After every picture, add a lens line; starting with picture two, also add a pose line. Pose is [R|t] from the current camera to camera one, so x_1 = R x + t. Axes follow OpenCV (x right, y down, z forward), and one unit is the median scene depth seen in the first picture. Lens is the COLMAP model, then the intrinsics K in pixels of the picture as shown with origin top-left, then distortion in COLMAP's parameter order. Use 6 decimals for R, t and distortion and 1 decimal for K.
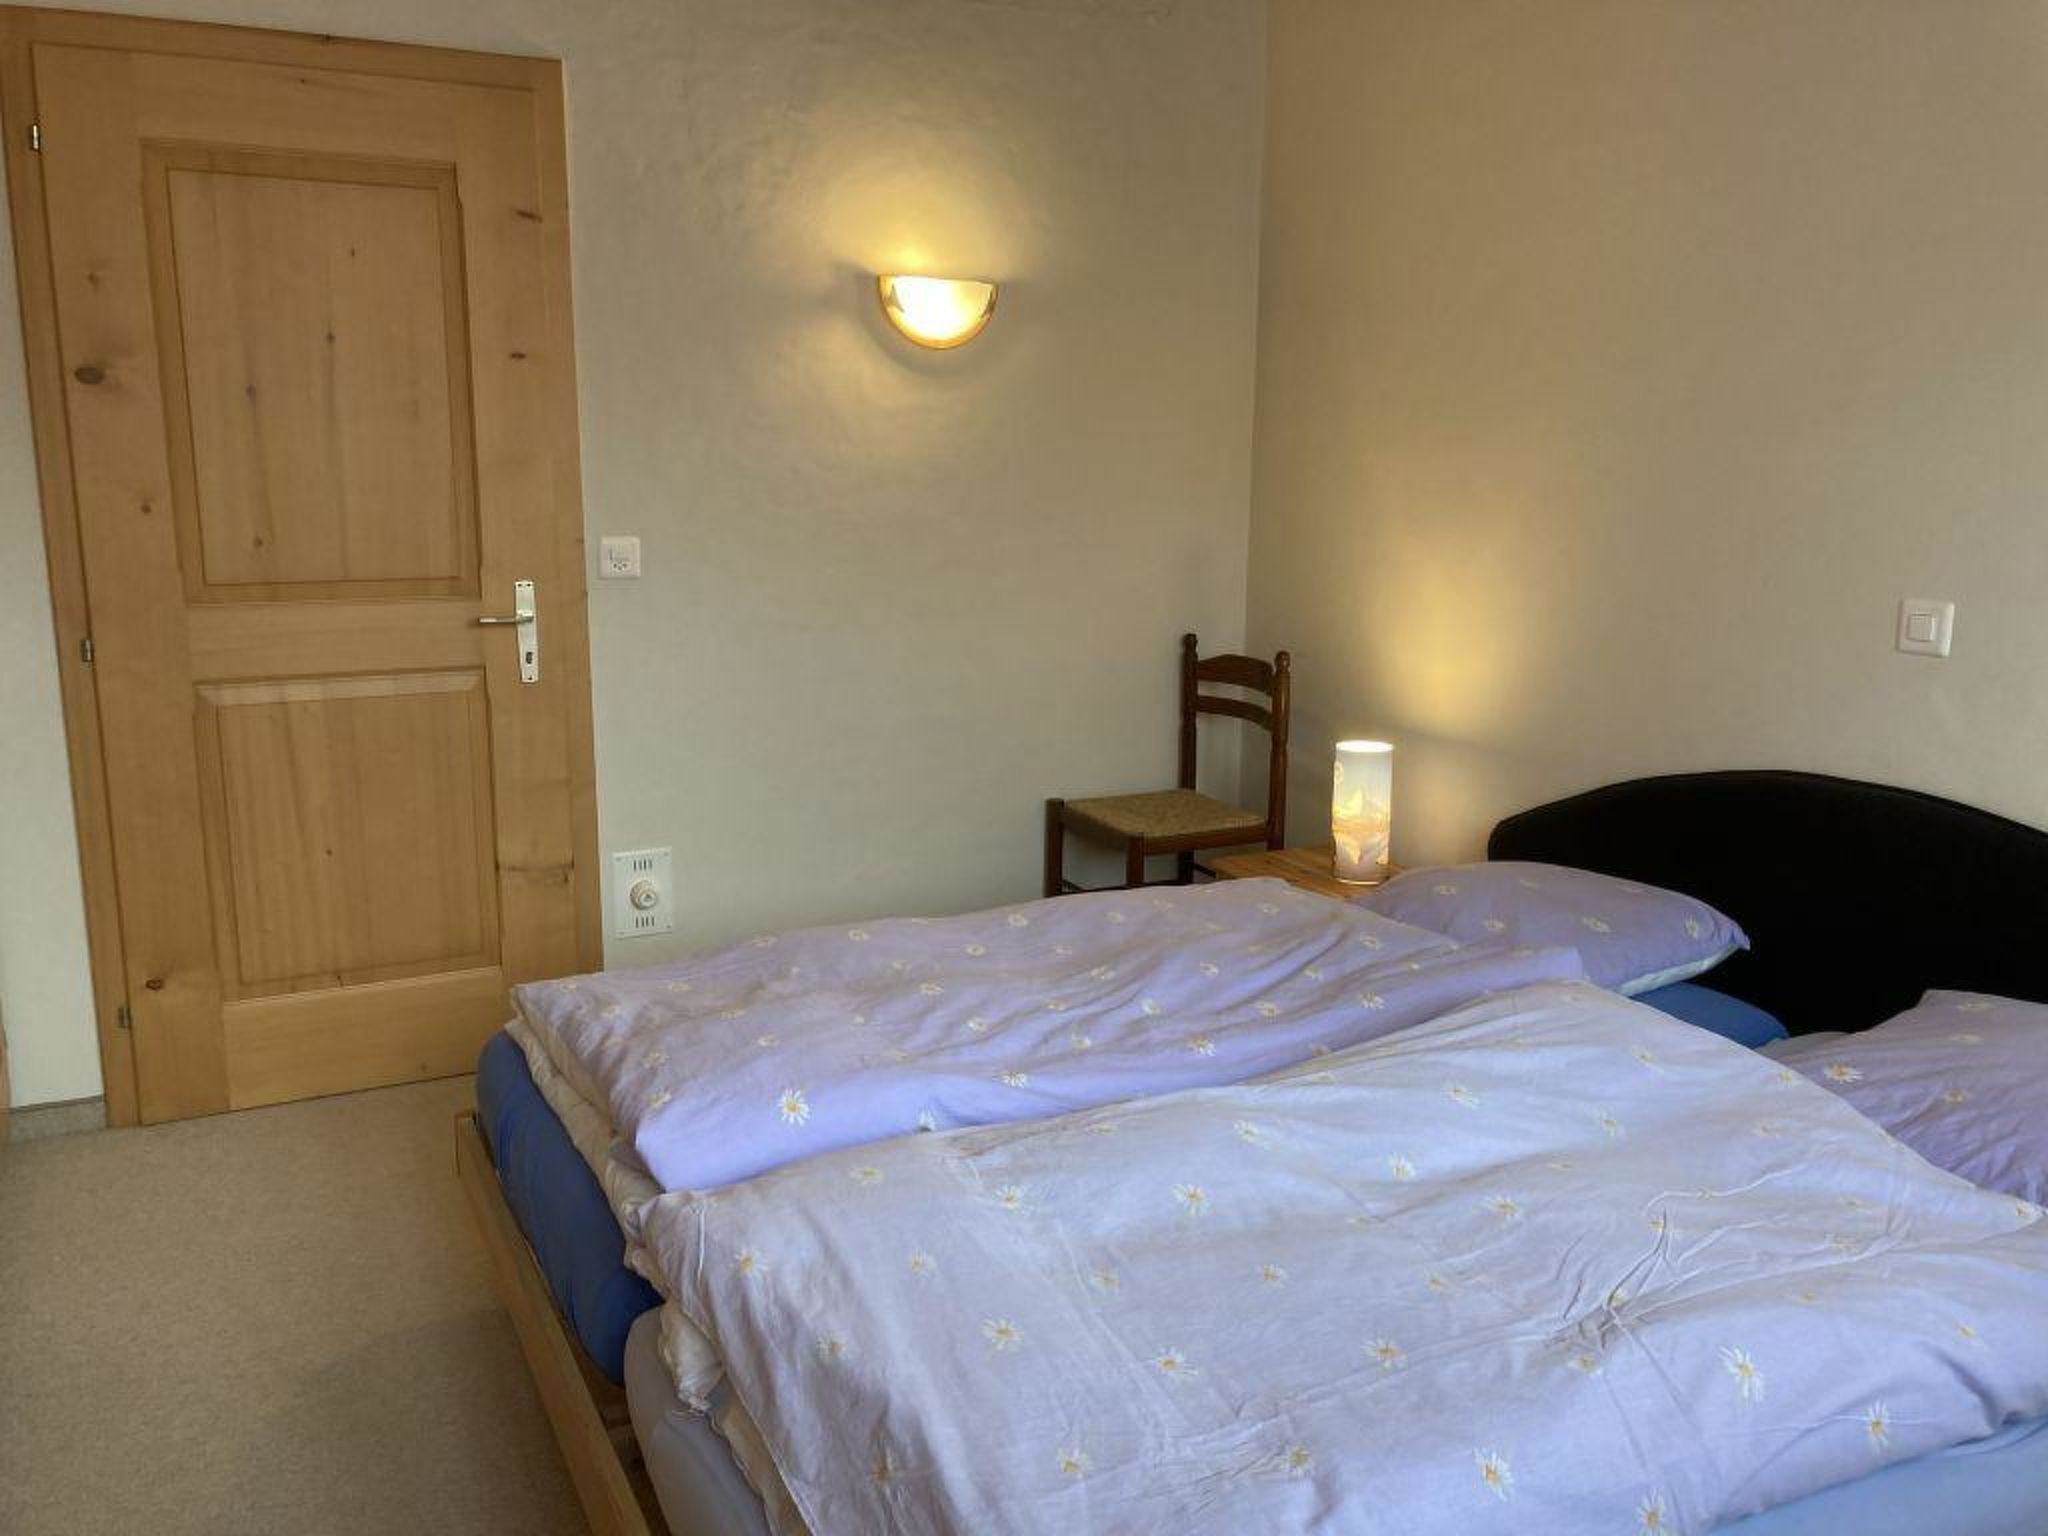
lens RADIAL K [[1655.1, 0, 1024.0], [0, 1655.1, 768.0], [0, 0, 1]] dist [-0.006837, 0.057178]
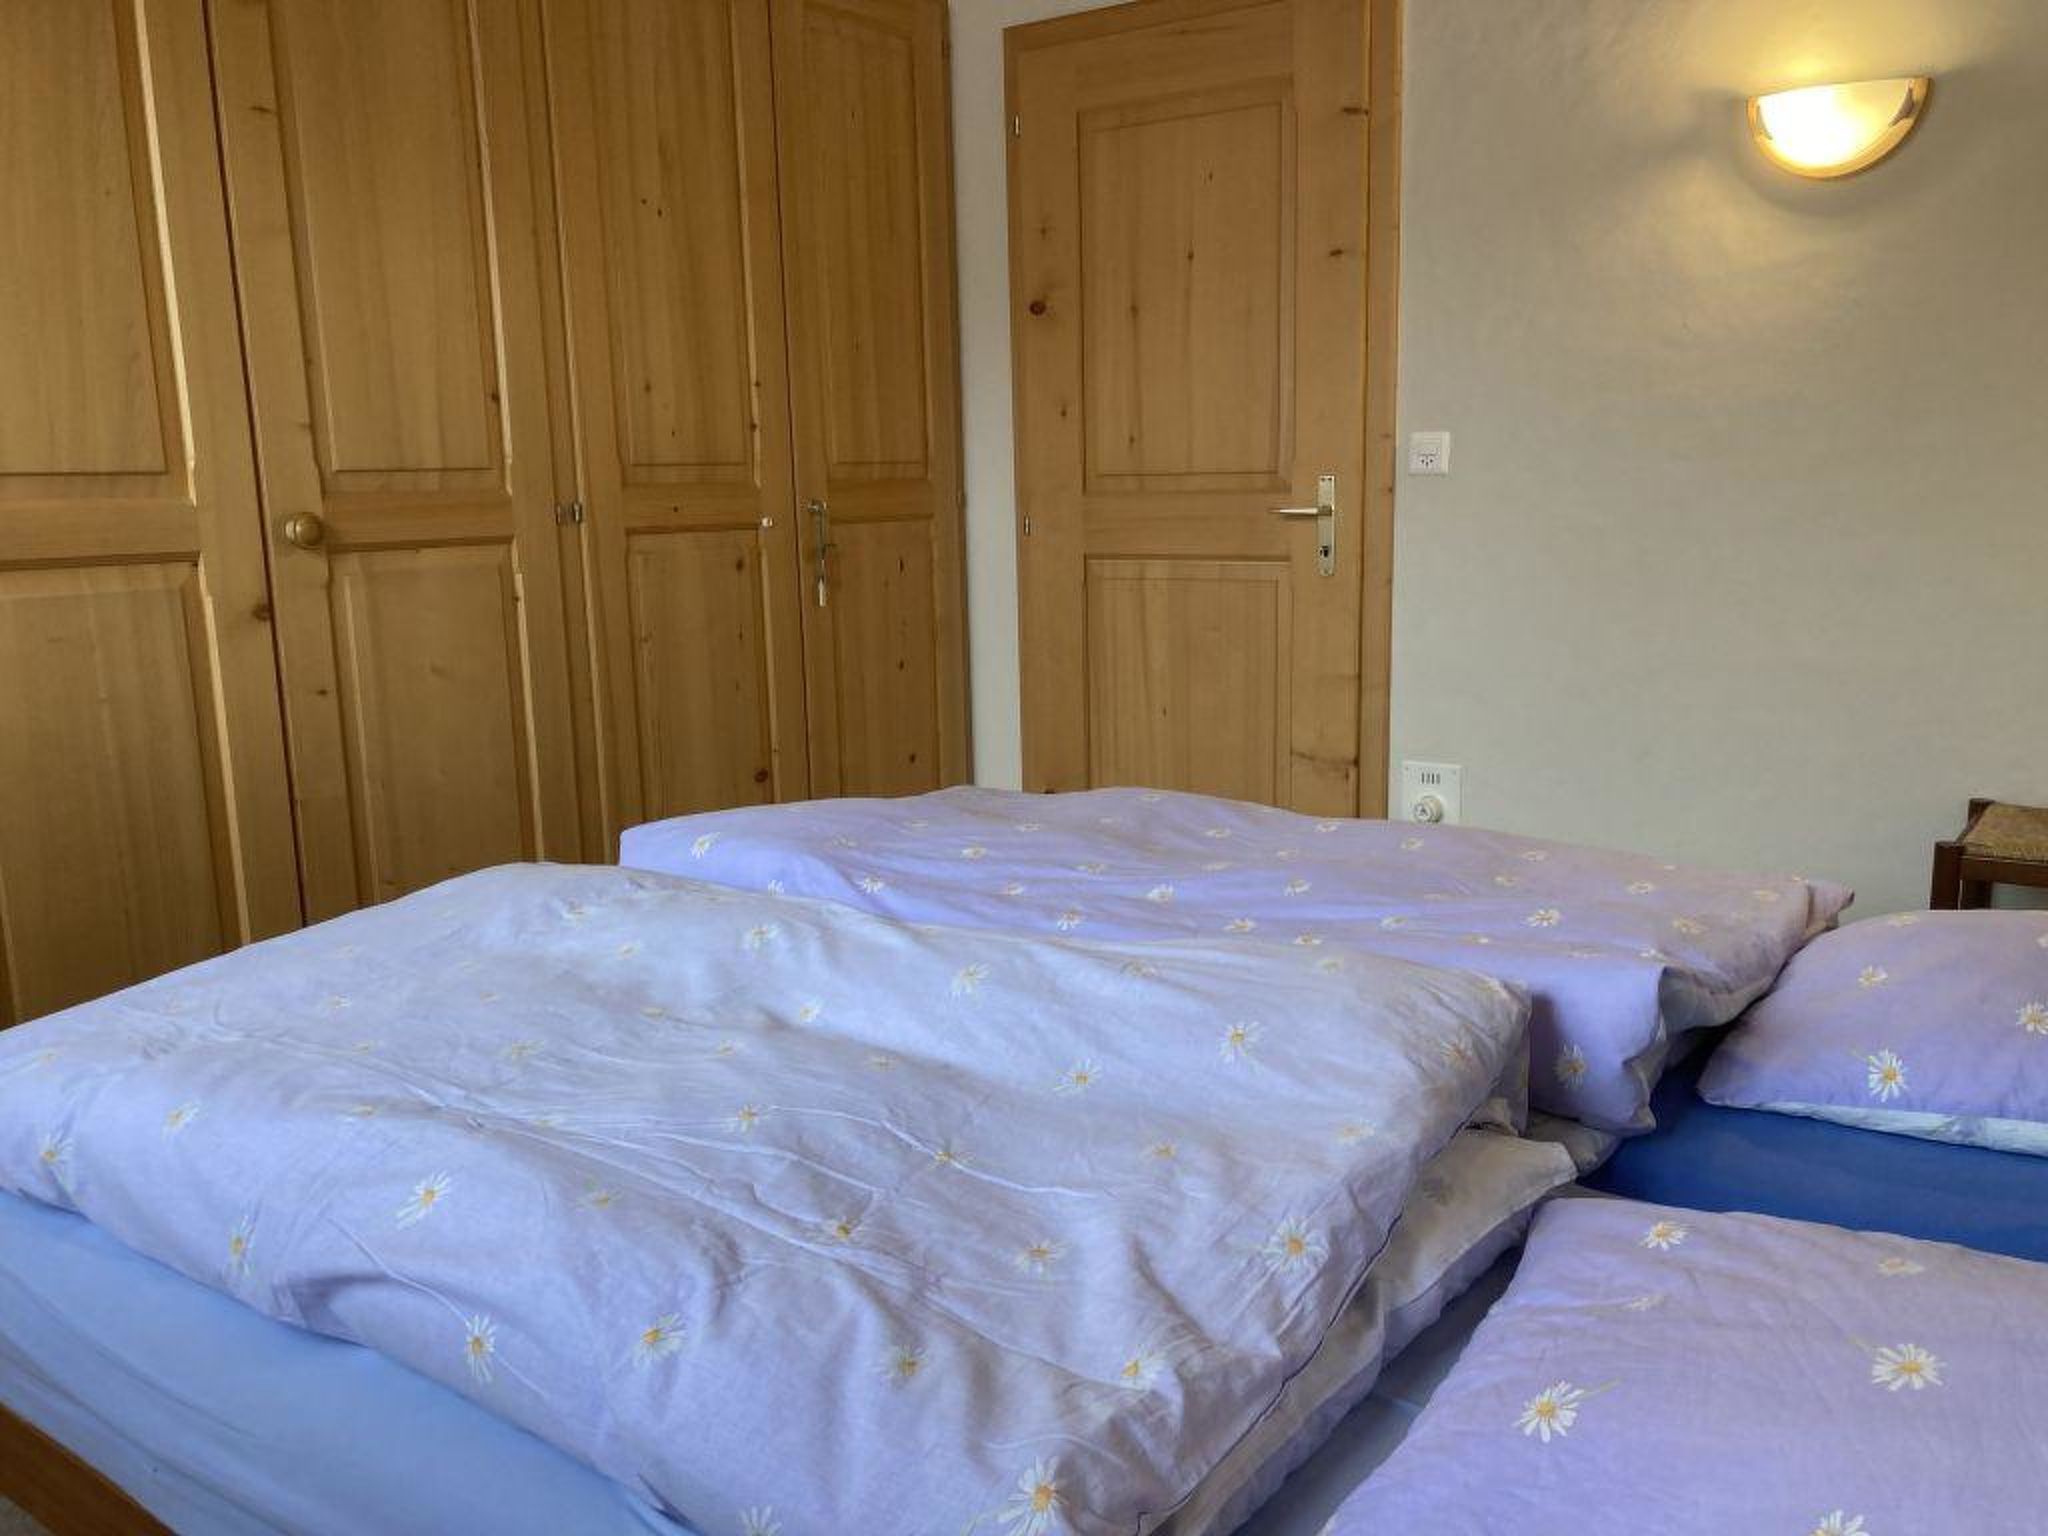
lens RADIAL K [[1660.0, 0, 1024.0], [0, 1660.0, 768.0], [0, 0, 1]] dist [0.013306, -0.002462]
pose [[0.477183, 0.138577, -0.867809, 0.541778], [-0.153765, 0.985421, 0.072806, 0.020785], [0.865247, 0.098697, 0.491535, 0.357461]]
